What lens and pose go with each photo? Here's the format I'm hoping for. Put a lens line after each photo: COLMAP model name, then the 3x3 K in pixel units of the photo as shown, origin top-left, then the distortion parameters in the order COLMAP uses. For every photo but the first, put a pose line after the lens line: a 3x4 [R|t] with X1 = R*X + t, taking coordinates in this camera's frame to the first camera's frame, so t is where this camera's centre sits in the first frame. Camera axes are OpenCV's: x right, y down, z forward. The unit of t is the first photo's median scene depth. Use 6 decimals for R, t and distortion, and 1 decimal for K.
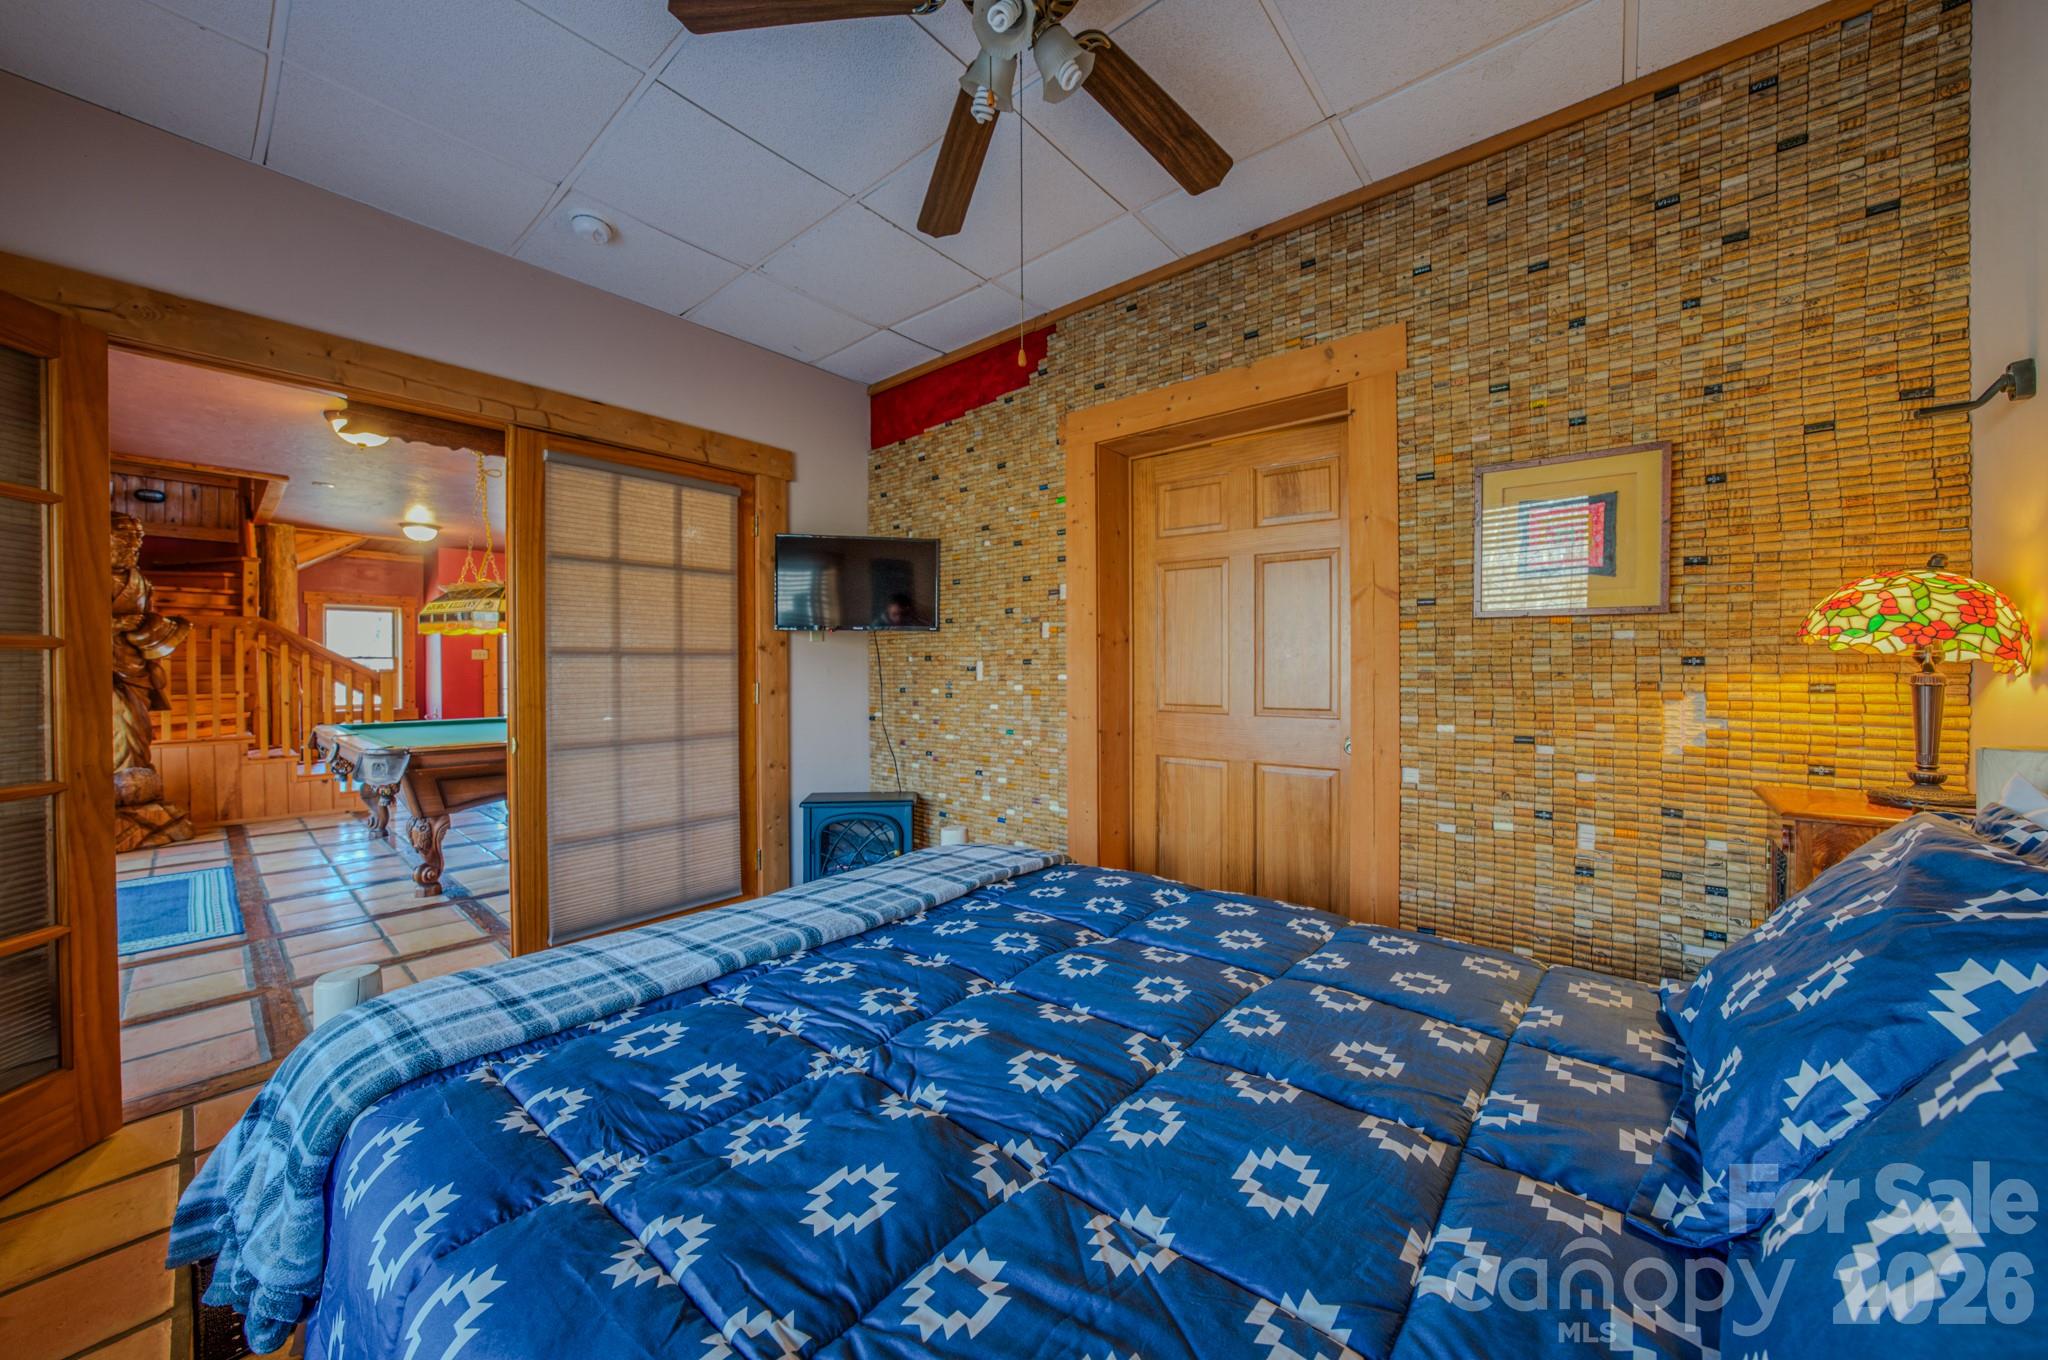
lens RADIAL K [[718.3, 0, 1019.0], [0, 718.3, 671.5], [0, 0, 1]] dist [-0.019181, 0.002268]
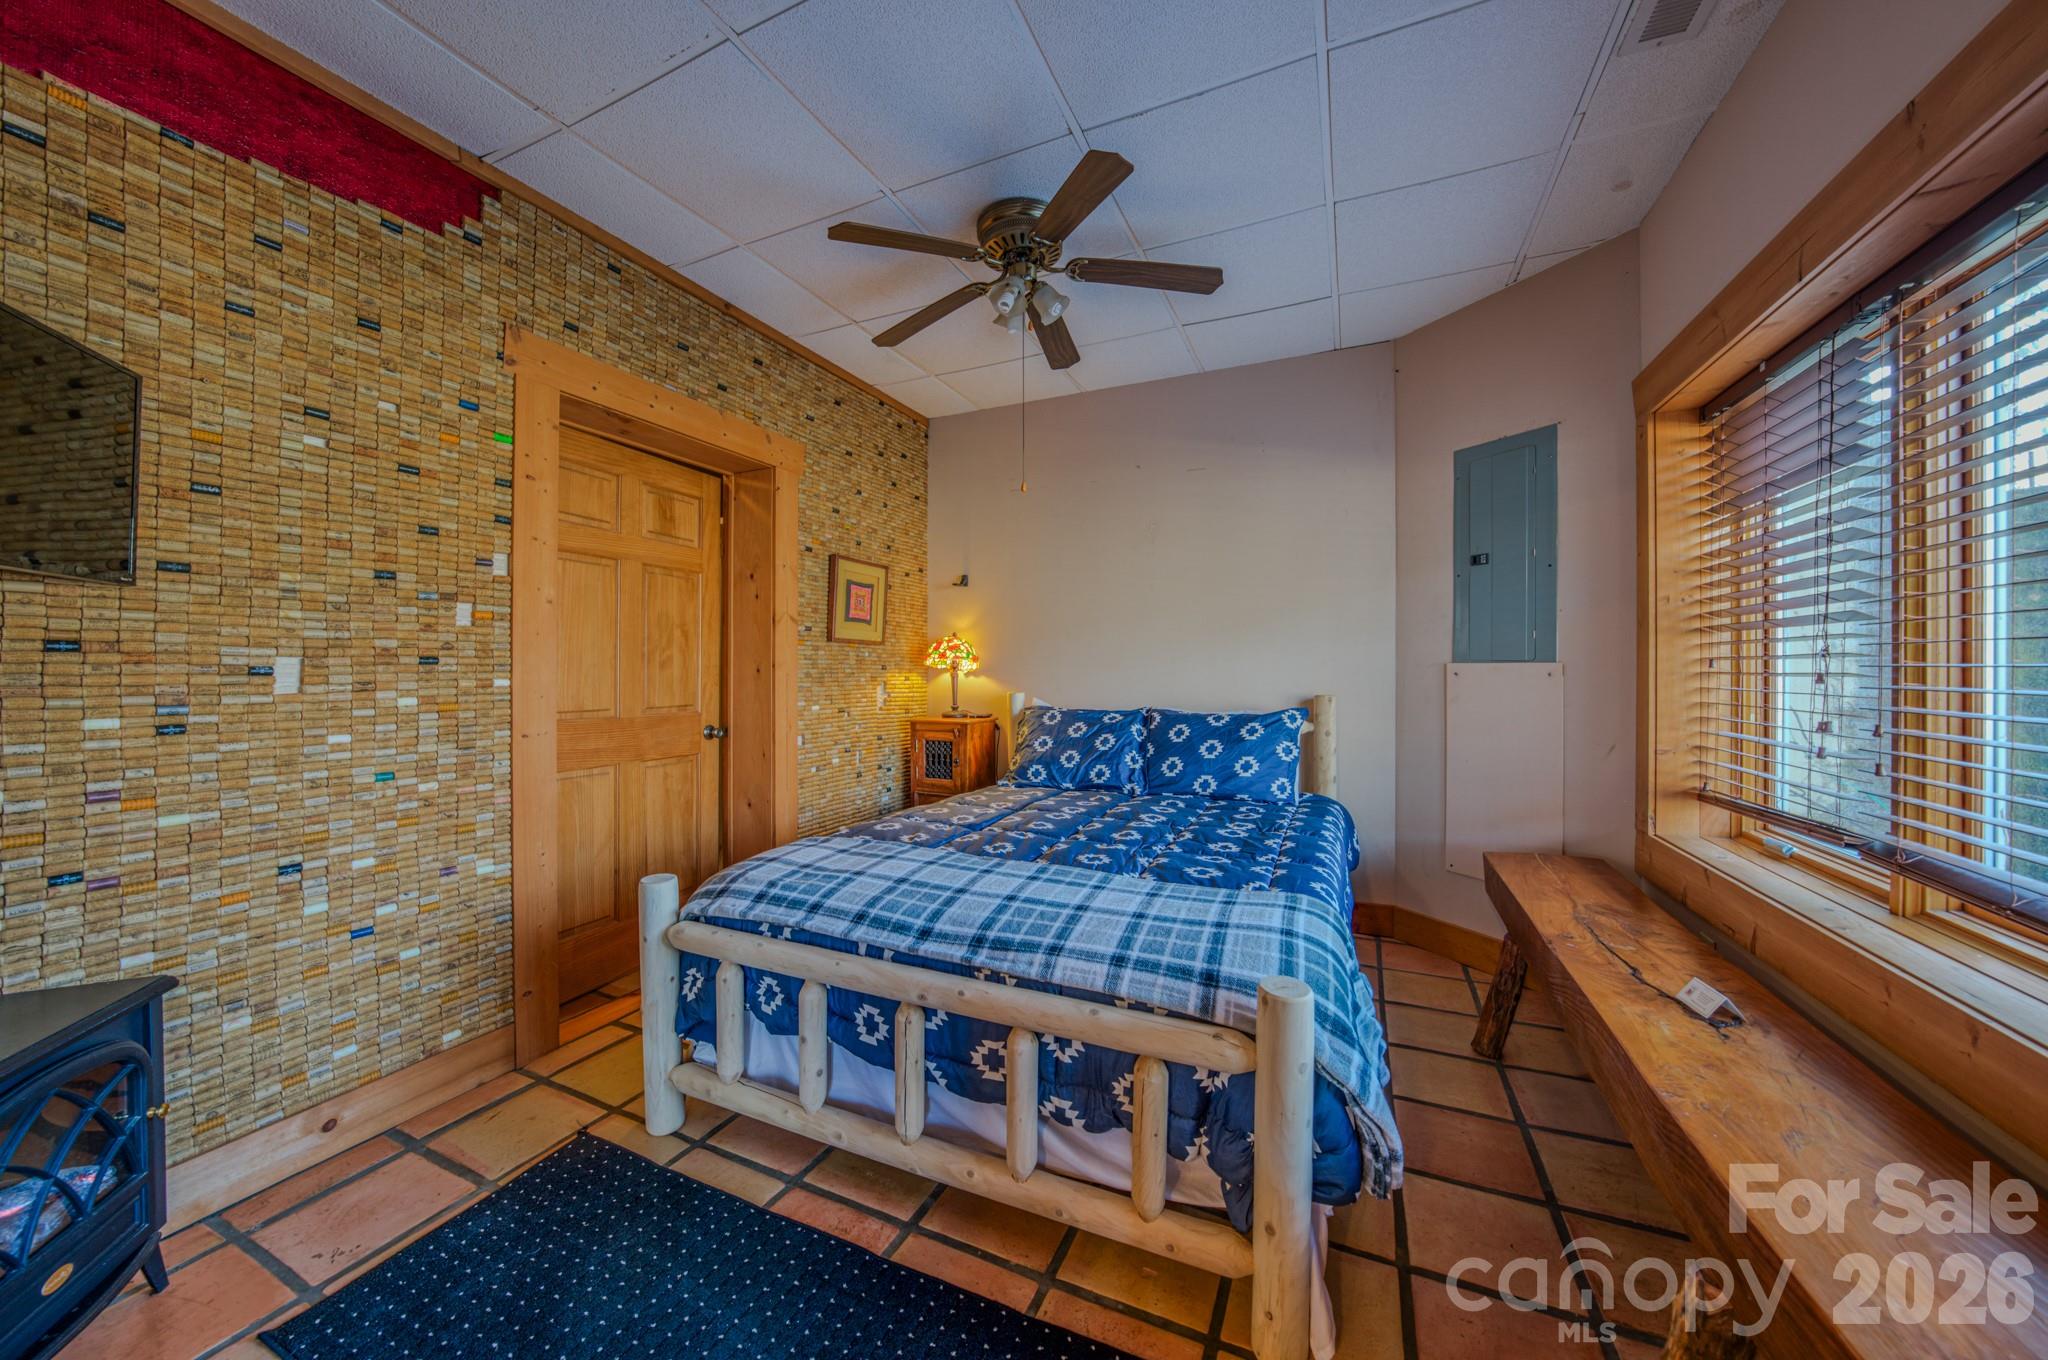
lens RADIAL K [[718.3, 0, 1022.0], [0, 718.3, 674.1], [0, 0, 1]] dist [-0.019181, 0.002268]
pose [[-0.261470, -0.002895, 0.965207, -0.750288], [0.006234, 0.999970, 0.004688, -0.000943], [-0.965191, 0.007243, -0.261444, 0.665570]]
